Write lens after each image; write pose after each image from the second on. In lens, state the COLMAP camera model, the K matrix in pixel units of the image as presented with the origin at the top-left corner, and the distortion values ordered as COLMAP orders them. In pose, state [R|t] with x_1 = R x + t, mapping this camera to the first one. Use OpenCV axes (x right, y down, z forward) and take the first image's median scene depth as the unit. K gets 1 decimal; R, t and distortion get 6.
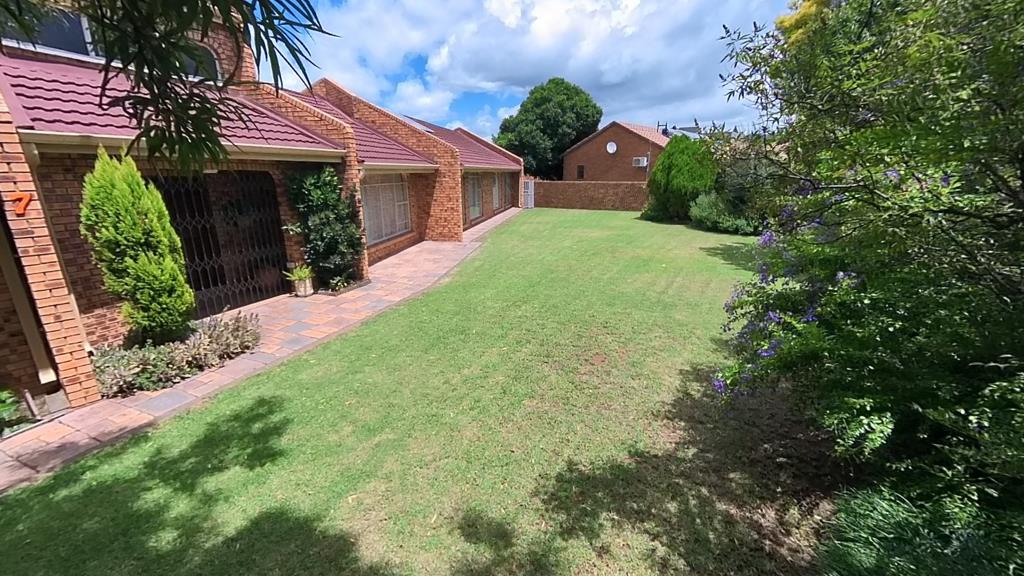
lens RADIAL K [[405.4, 0, 512.0], [0, 405.4, 288.0], [0, 0, 1]] dist [0.016465, -0.009054]
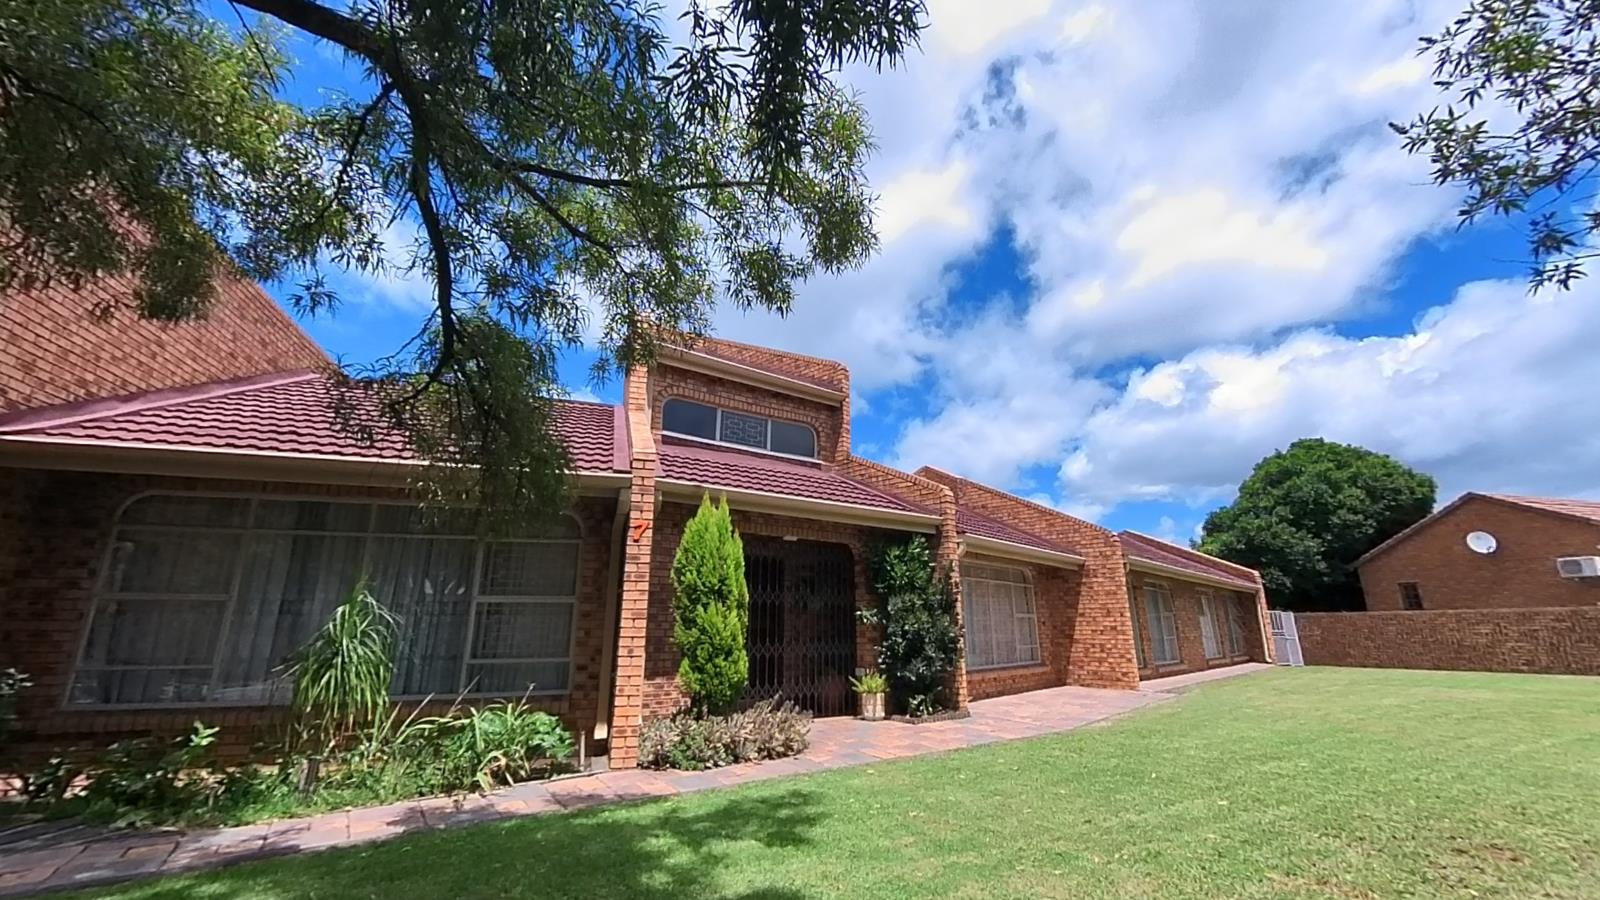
lens RADIAL K [[633.4, 0, 800.0], [0, 633.4, 450.0], [0, 0, 1]] dist [0.016465, -0.009054]
pose [[0.825319, -0.149456, -0.544528, 0.028343], [-0.159490, 0.863370, -0.478701, 0.151702], [0.541674, 0.481929, 0.688719, -0.002357]]
